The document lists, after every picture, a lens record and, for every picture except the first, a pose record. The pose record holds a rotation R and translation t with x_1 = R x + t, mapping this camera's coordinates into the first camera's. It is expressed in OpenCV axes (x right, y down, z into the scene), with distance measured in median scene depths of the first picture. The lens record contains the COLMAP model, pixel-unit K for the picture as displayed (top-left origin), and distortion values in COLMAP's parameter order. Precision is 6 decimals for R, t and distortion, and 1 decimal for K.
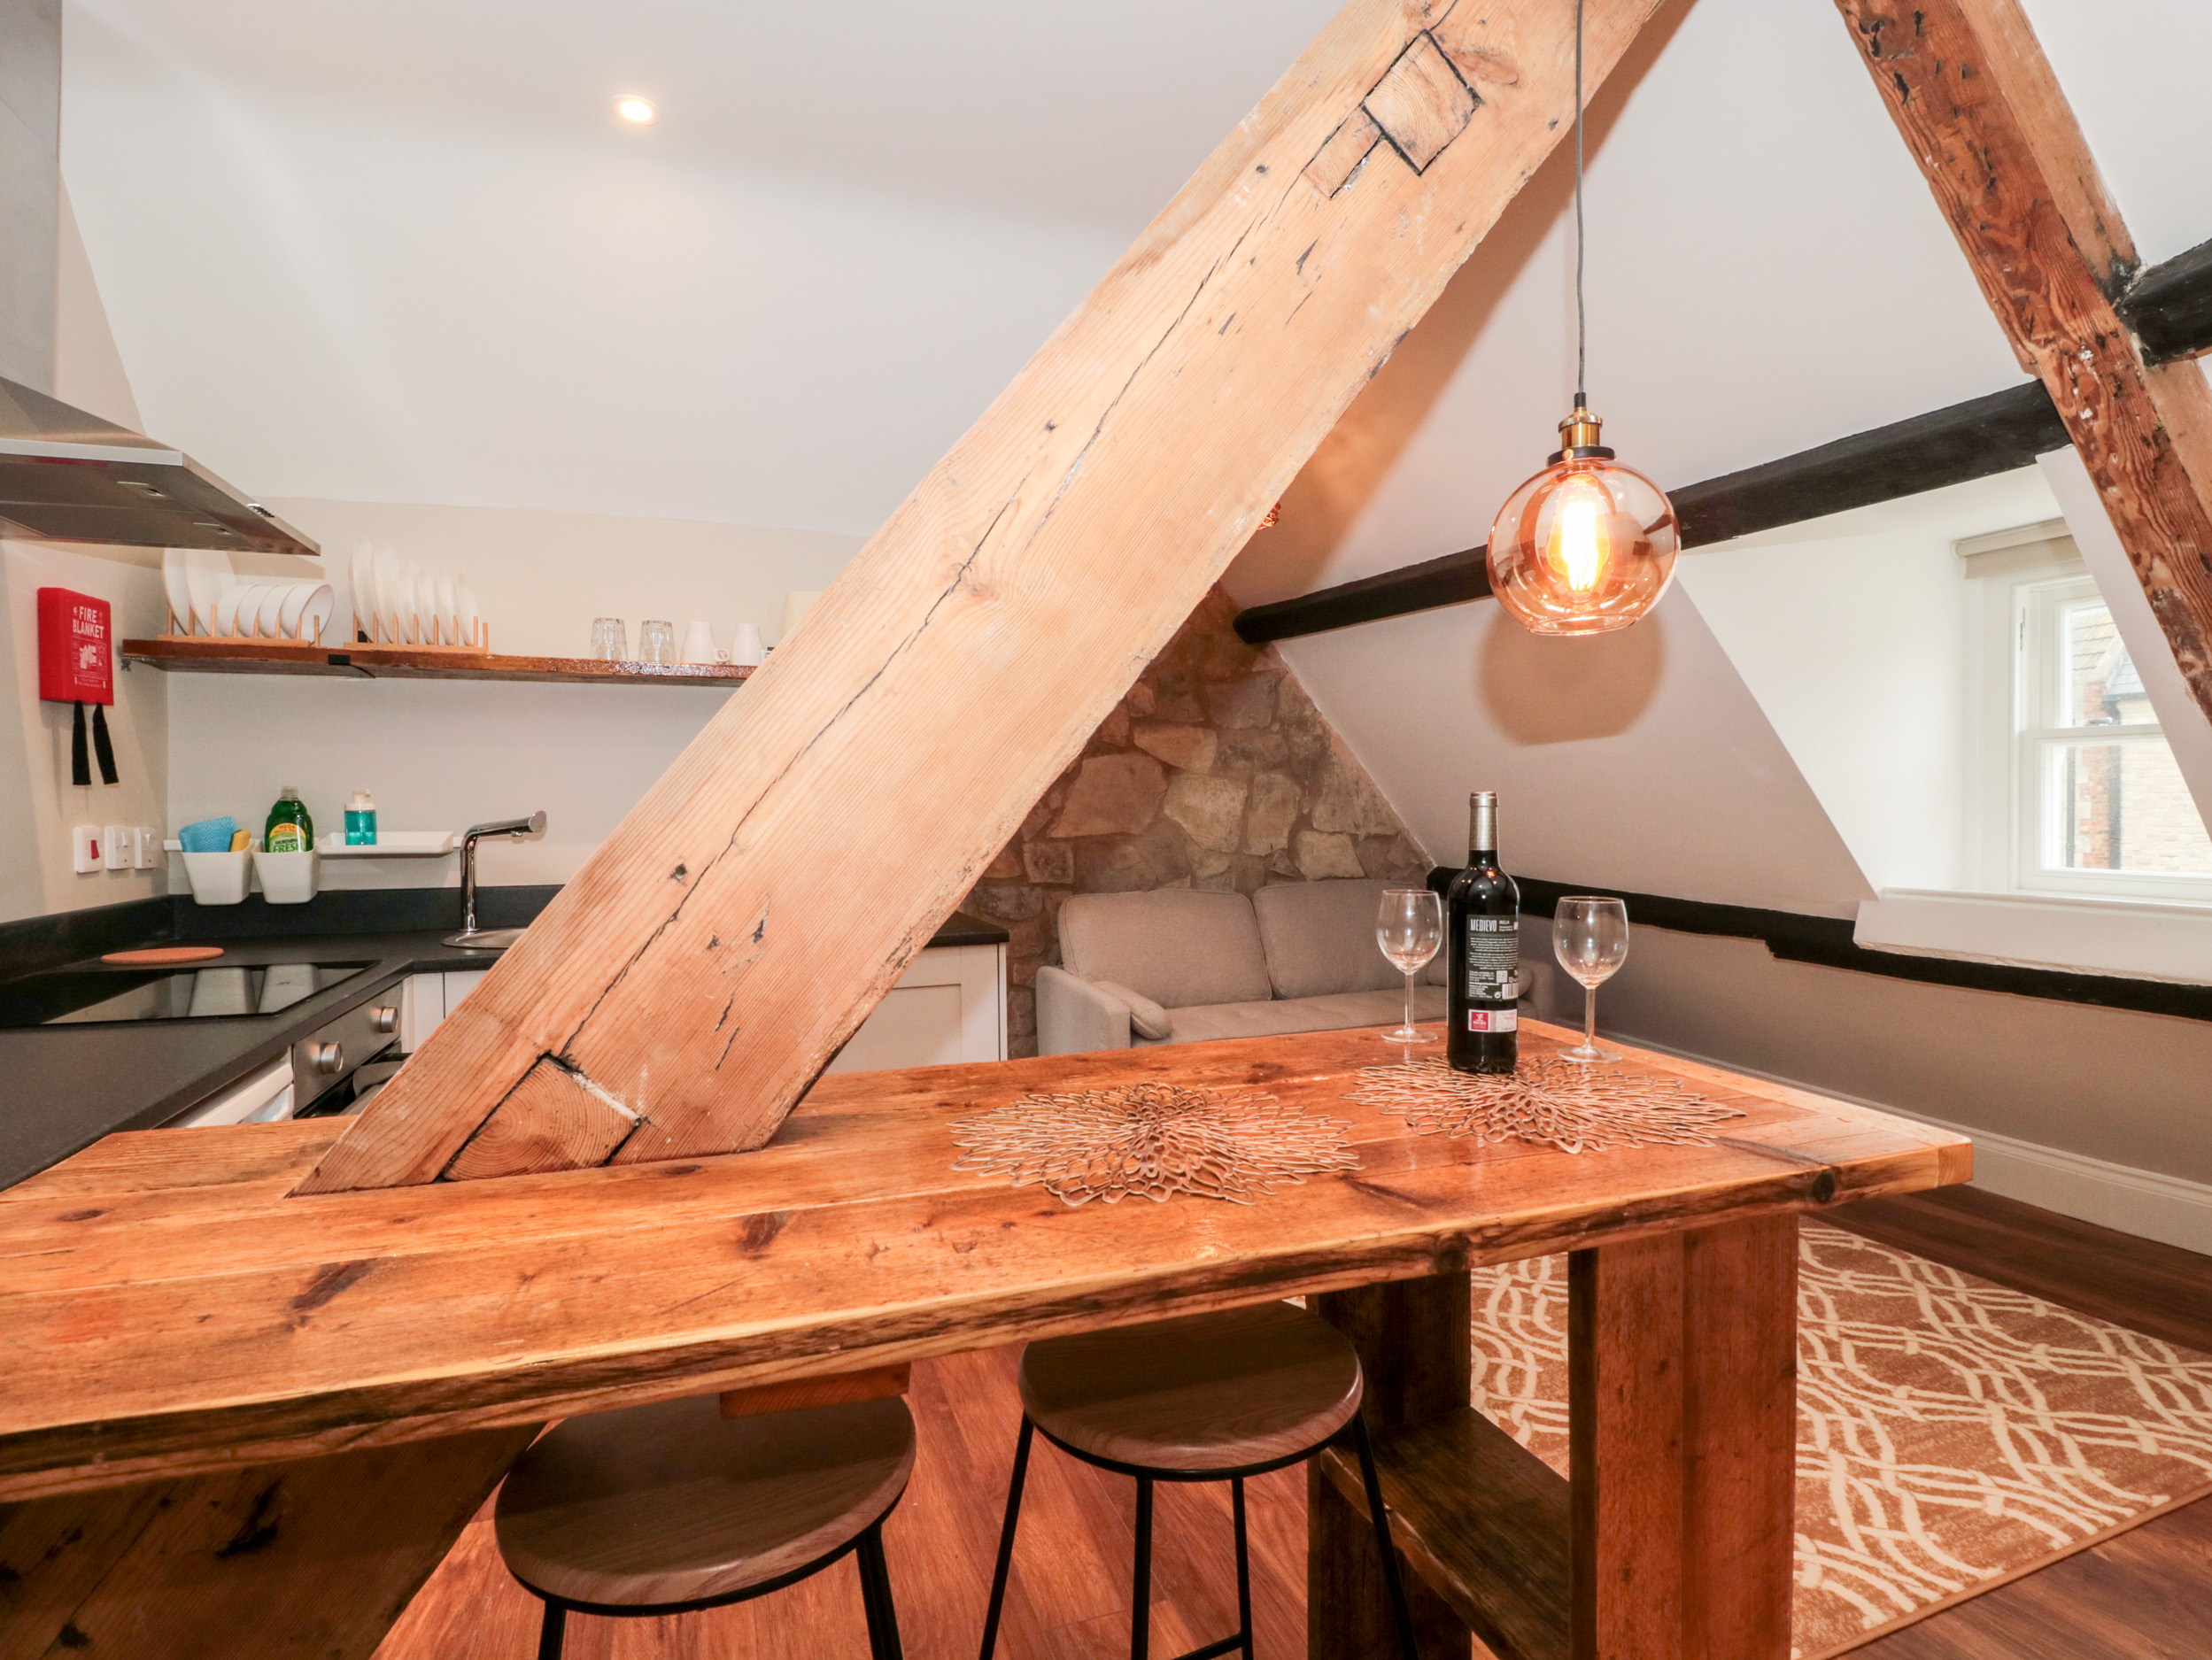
lens RADIAL K [[1149.2, 0, 1106.0], [0, 1149.2, 830.0], [0, 0, 1]] dist [0.001360, -0.013604]
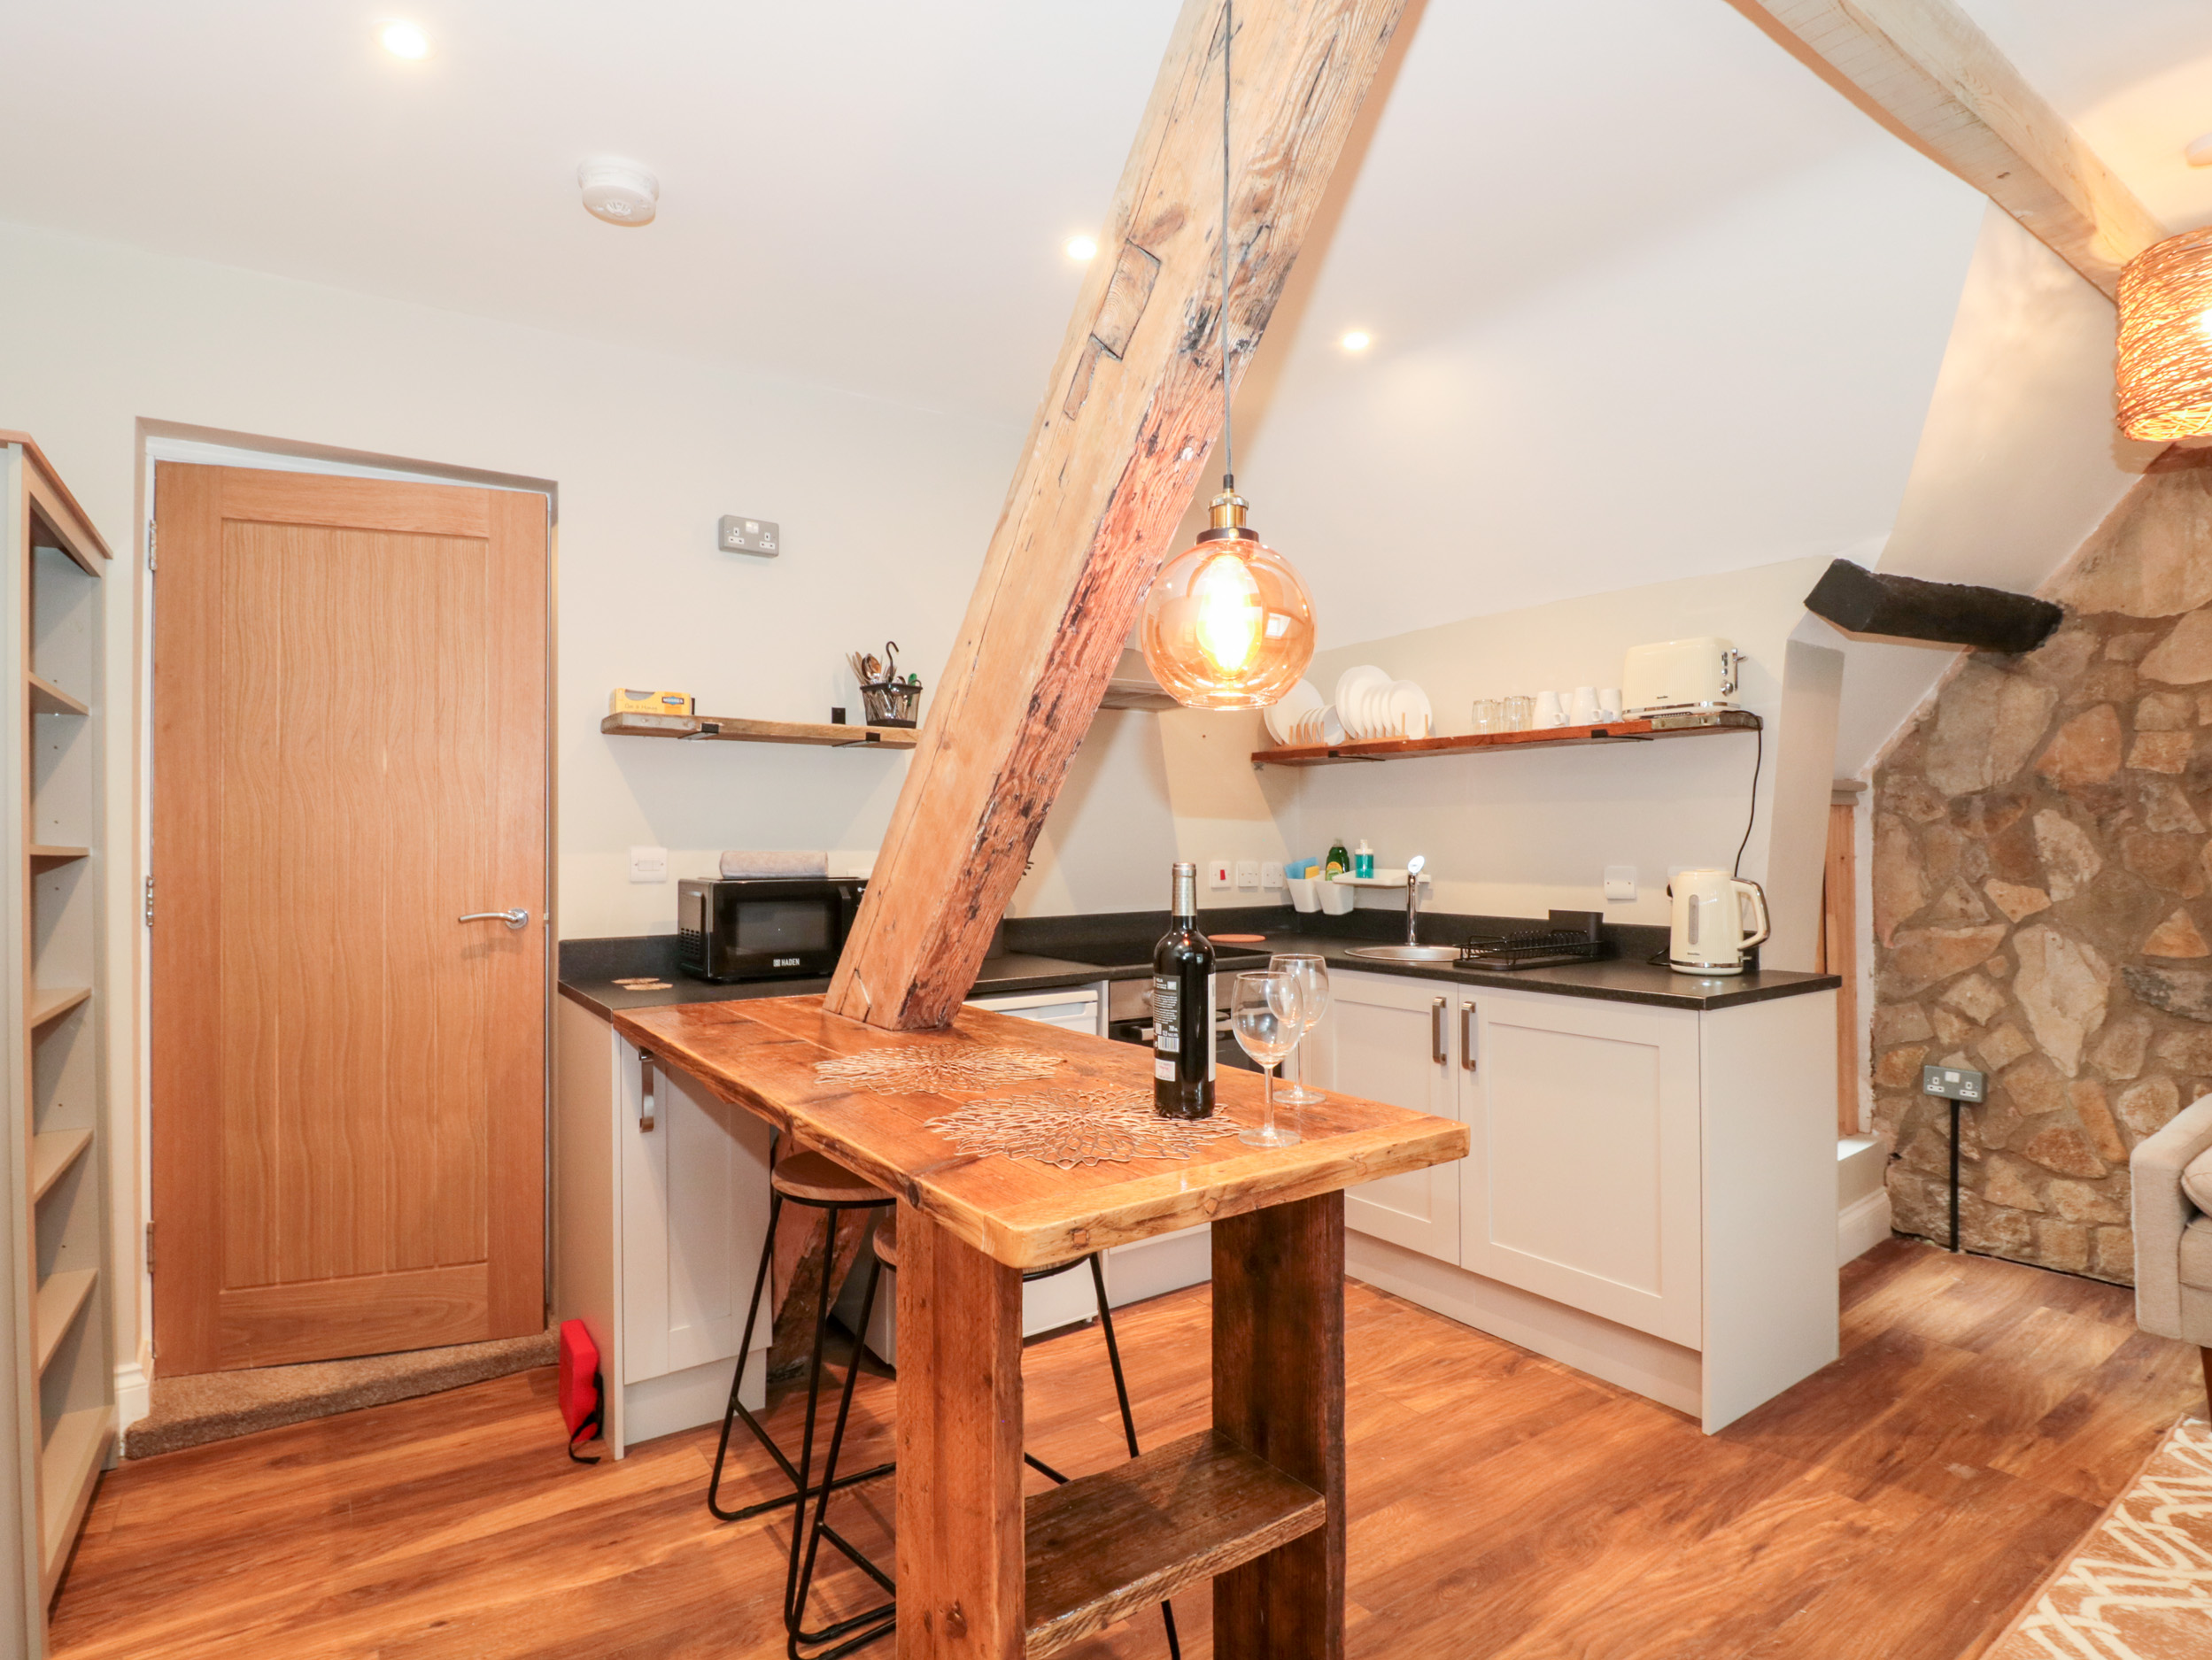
lens RADIAL K [[1152.0, 0, 1109.5], [0, 1152.0, 830.2], [0, 0, 1]] dist [-0.003514, -0.011785]
pose [[0.262886, -0.005192, -0.964813, 0.385174], [-0.019988, 0.999742, -0.010826, -0.014503], [0.964620, 0.022130, 0.262715, 0.178558]]
